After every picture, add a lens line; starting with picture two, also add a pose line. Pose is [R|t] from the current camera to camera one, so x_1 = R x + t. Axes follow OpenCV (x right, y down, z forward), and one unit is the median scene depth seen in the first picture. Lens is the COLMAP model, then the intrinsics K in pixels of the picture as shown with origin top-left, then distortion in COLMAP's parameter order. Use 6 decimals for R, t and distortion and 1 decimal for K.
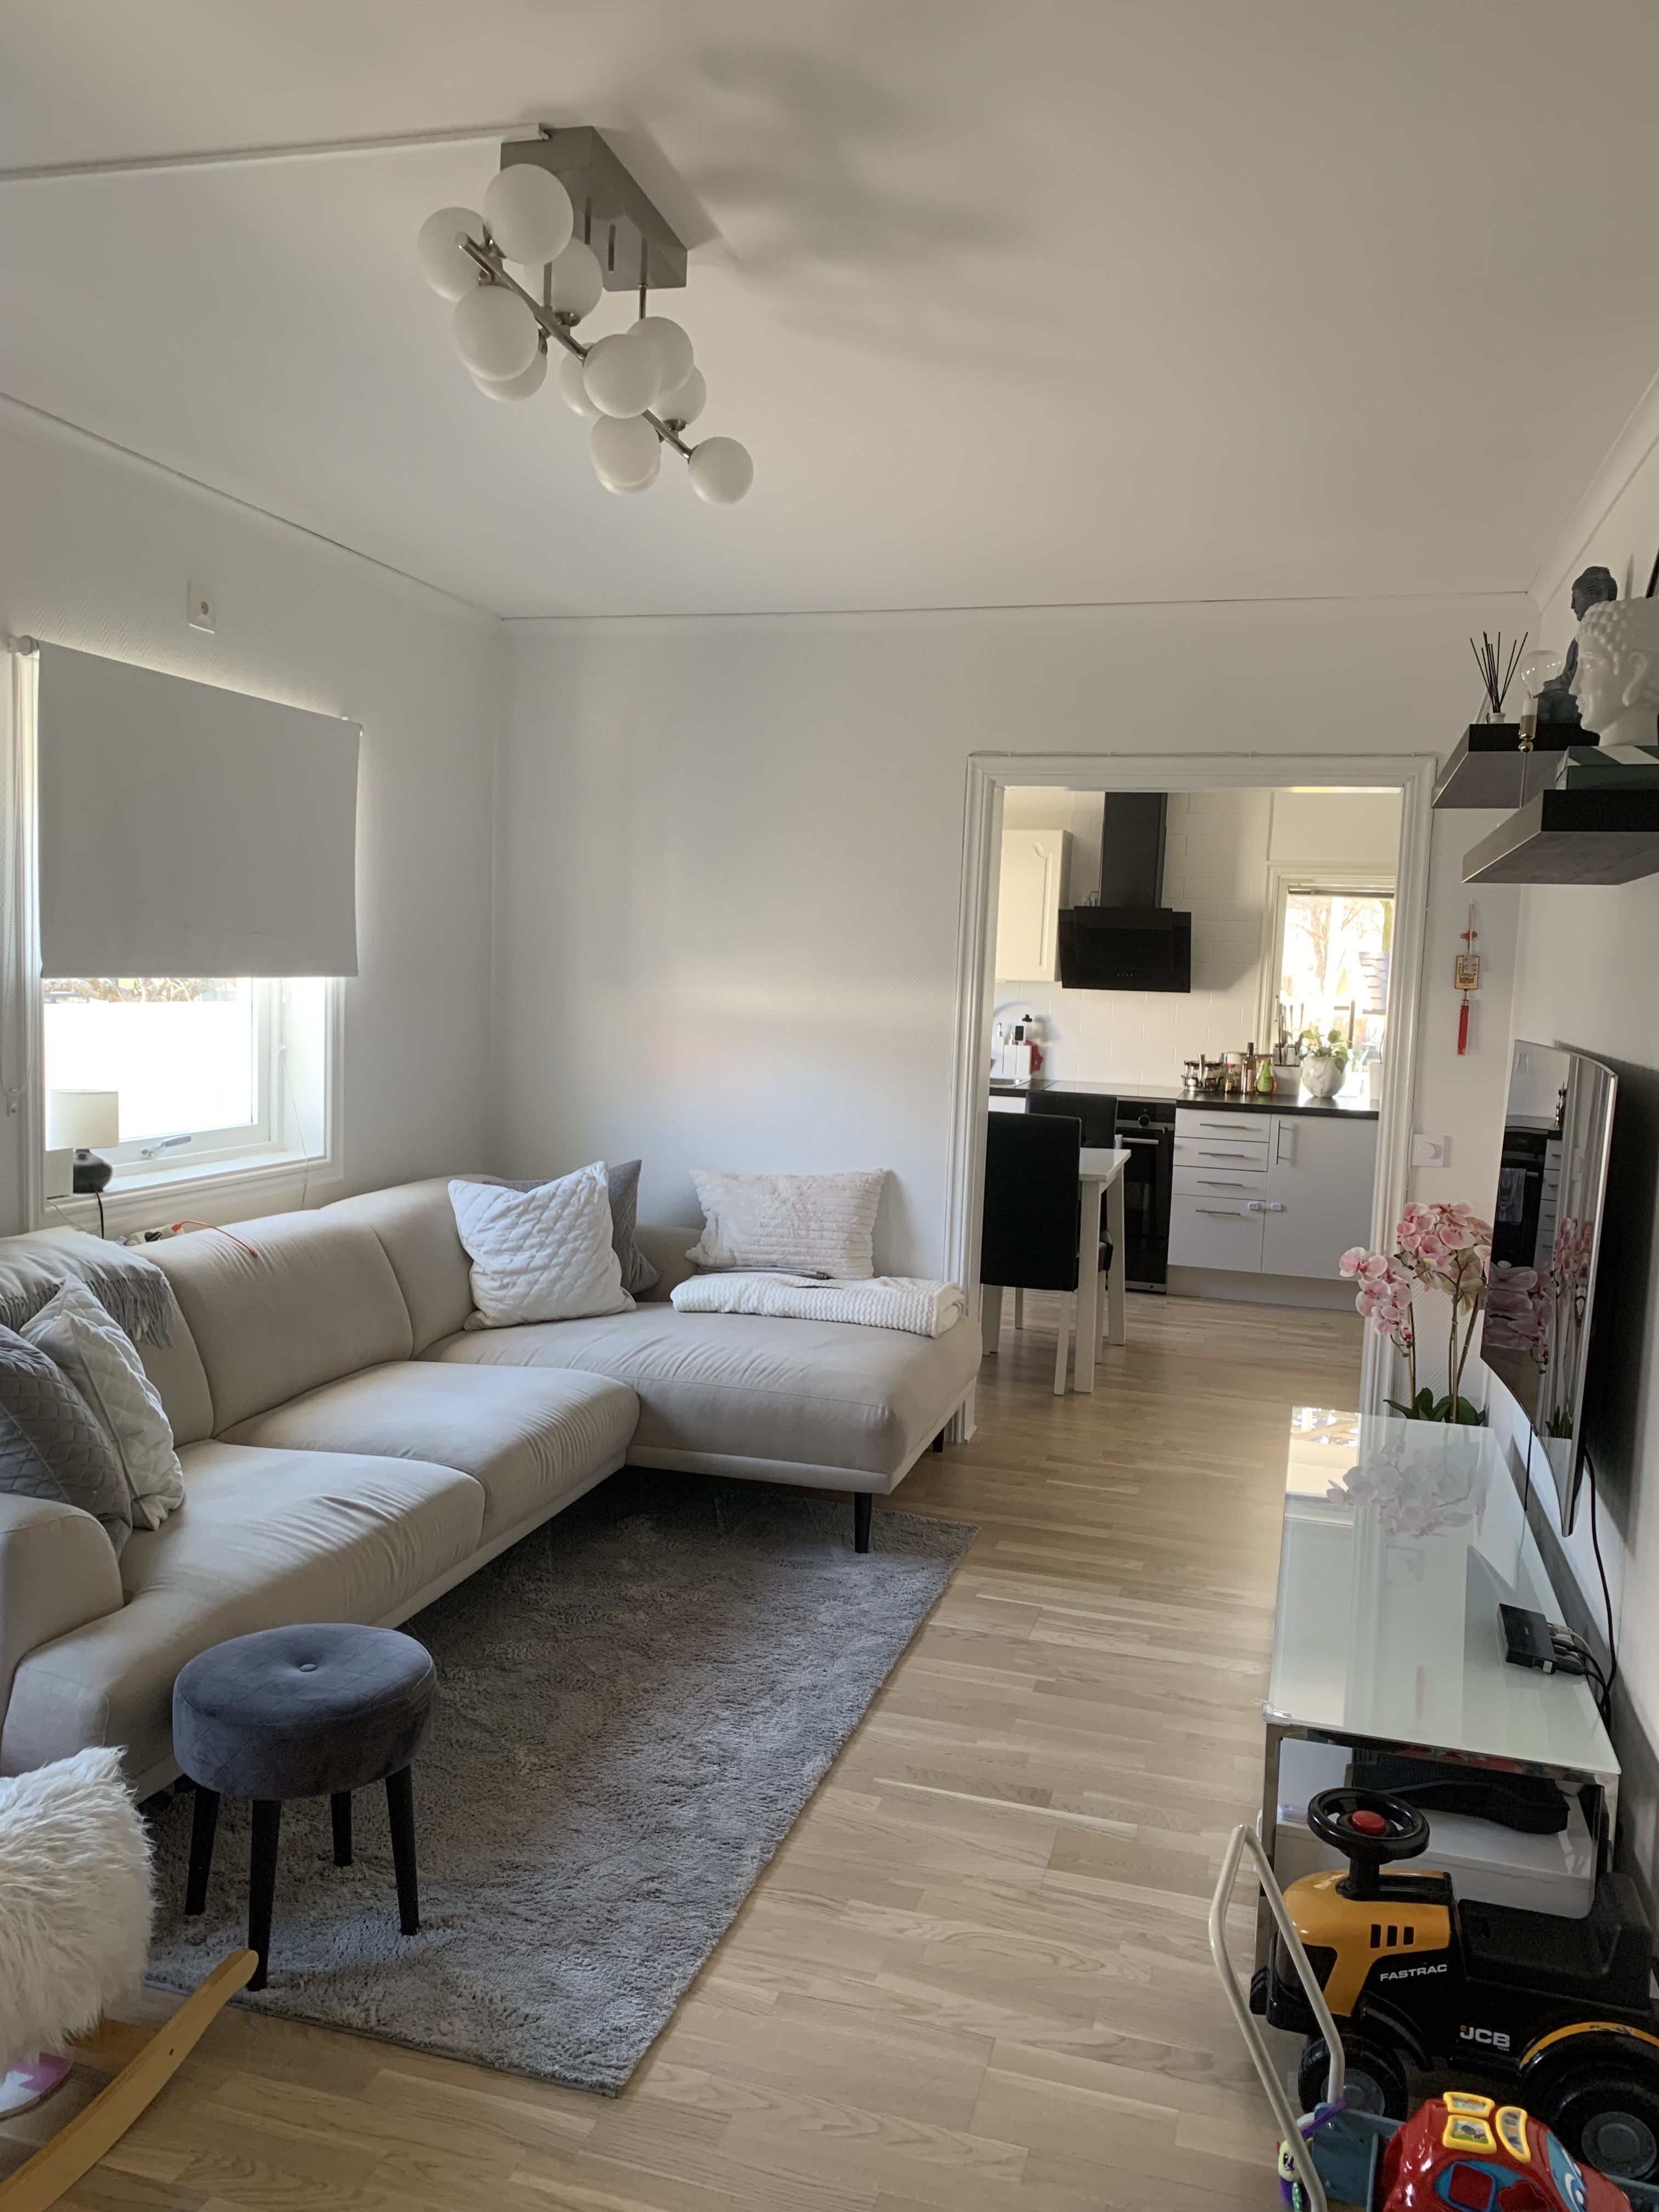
lens RADIAL K [[1688.2, 0, 829.5], [0, 1688.2, 1106.0], [0, 0, 1]] dist [-0.003293, 0.006712]
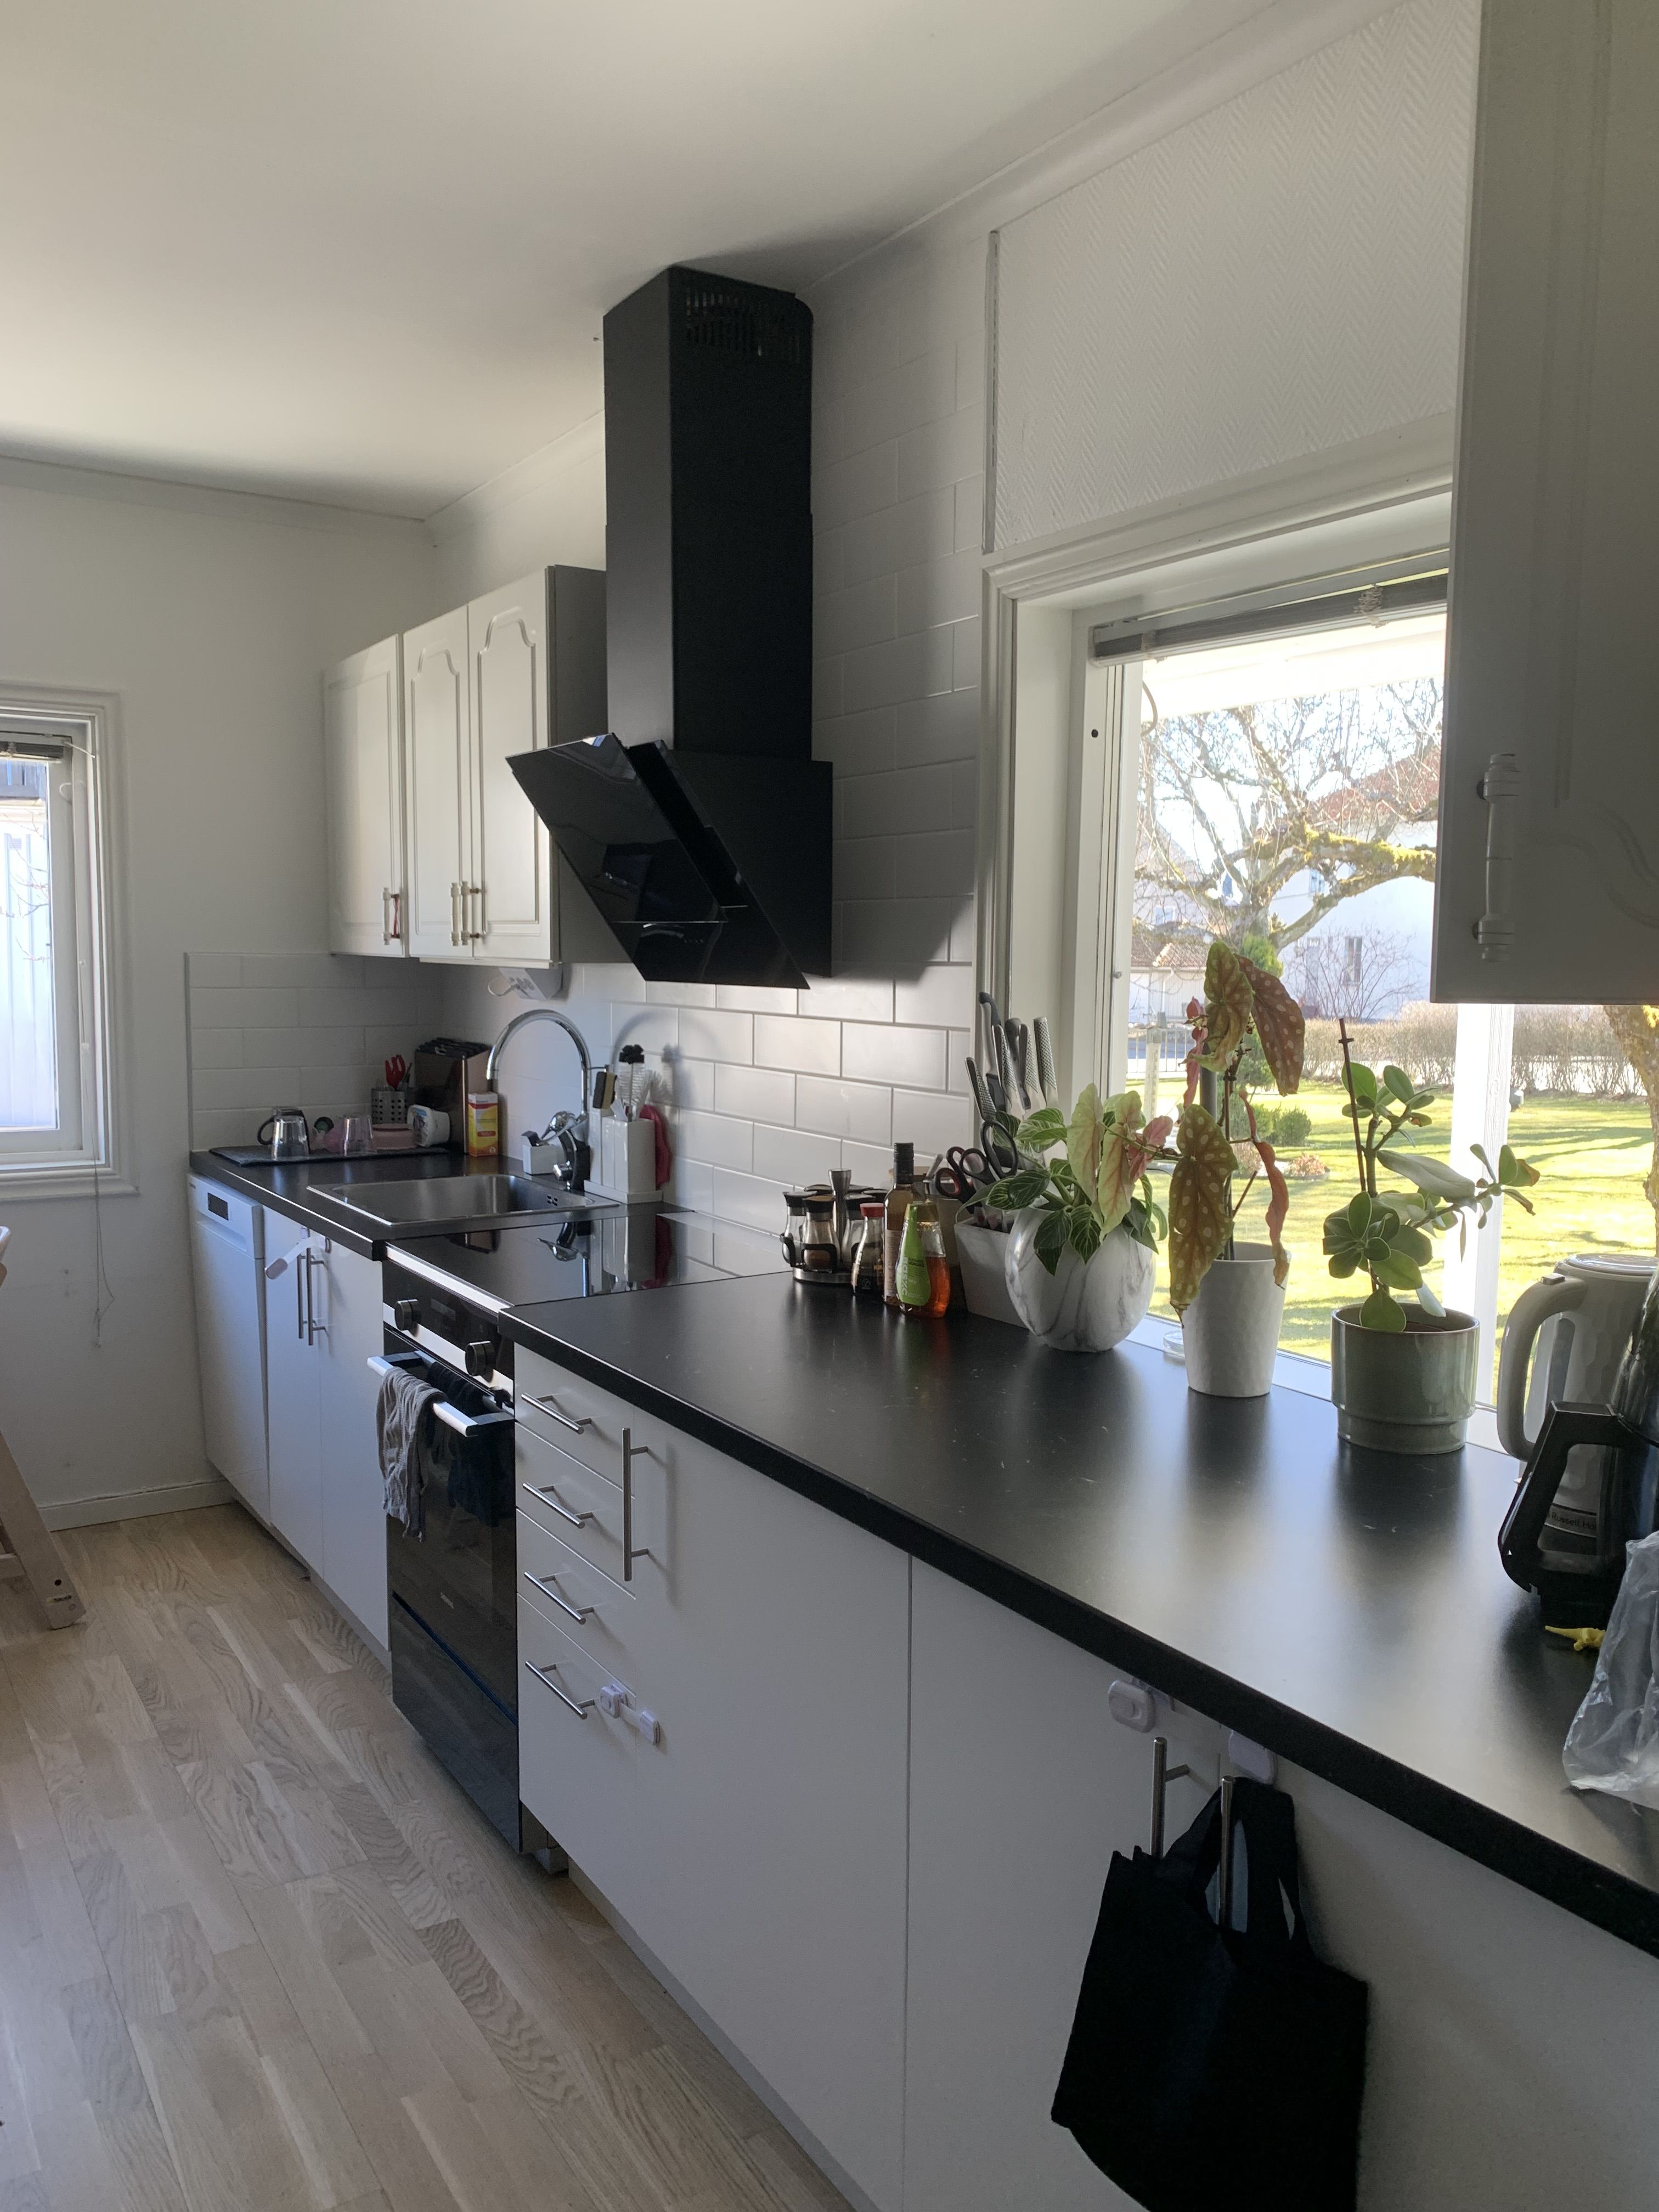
lens RADIAL K [[1688.2, 0, 829.5], [0, 1688.2, 1106.0], [0, 0, 1]] dist [-0.003293, 0.006712]
pose [[0.751028, 0.030587, -0.659561, 0.406382], [-0.038498, 0.999256, 0.002503, -0.041863], [0.659147, 0.023512, 0.751647, 0.723602]]
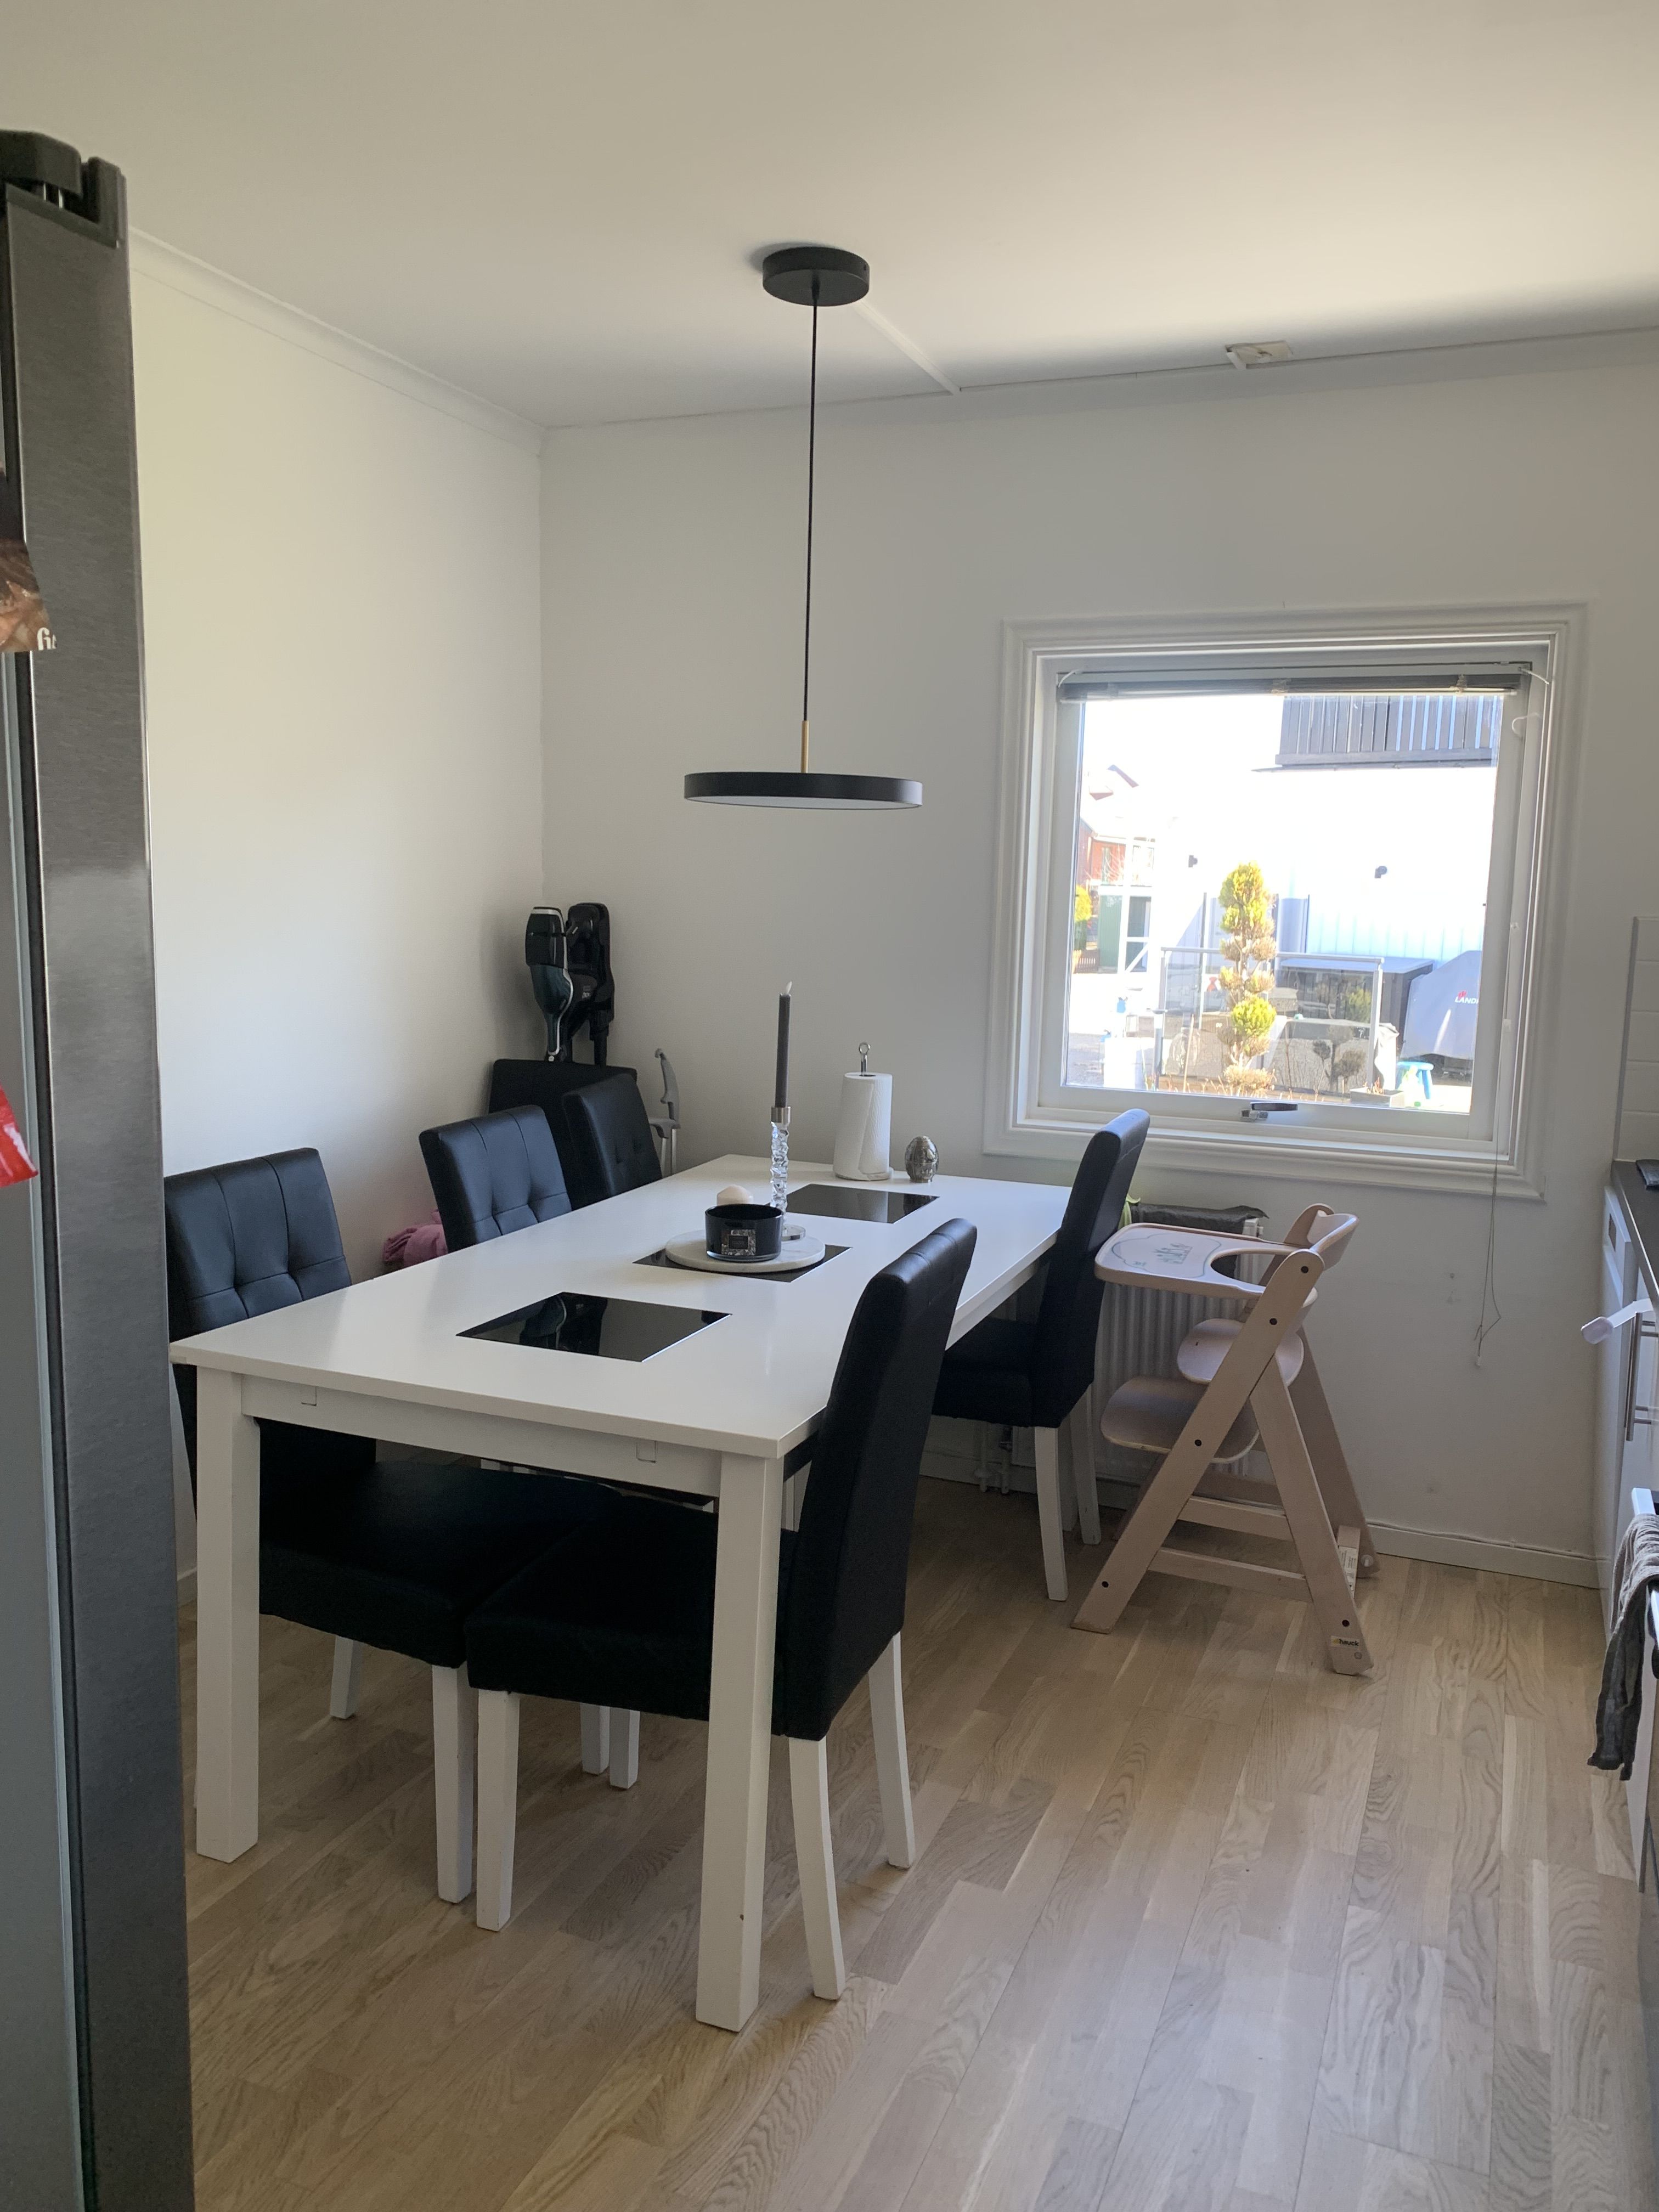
lens RADIAL K [[1688.2, 0, 829.5], [0, 1688.2, 1106.0], [0, 0, 1]] dist [-0.003293, 0.006712]
pose [[-0.102571, 0.090215, -0.990626, 0.278143], [-0.115484, 0.988065, 0.101940, -0.071354], [0.987999, 0.124857, -0.090929, 0.994423]]
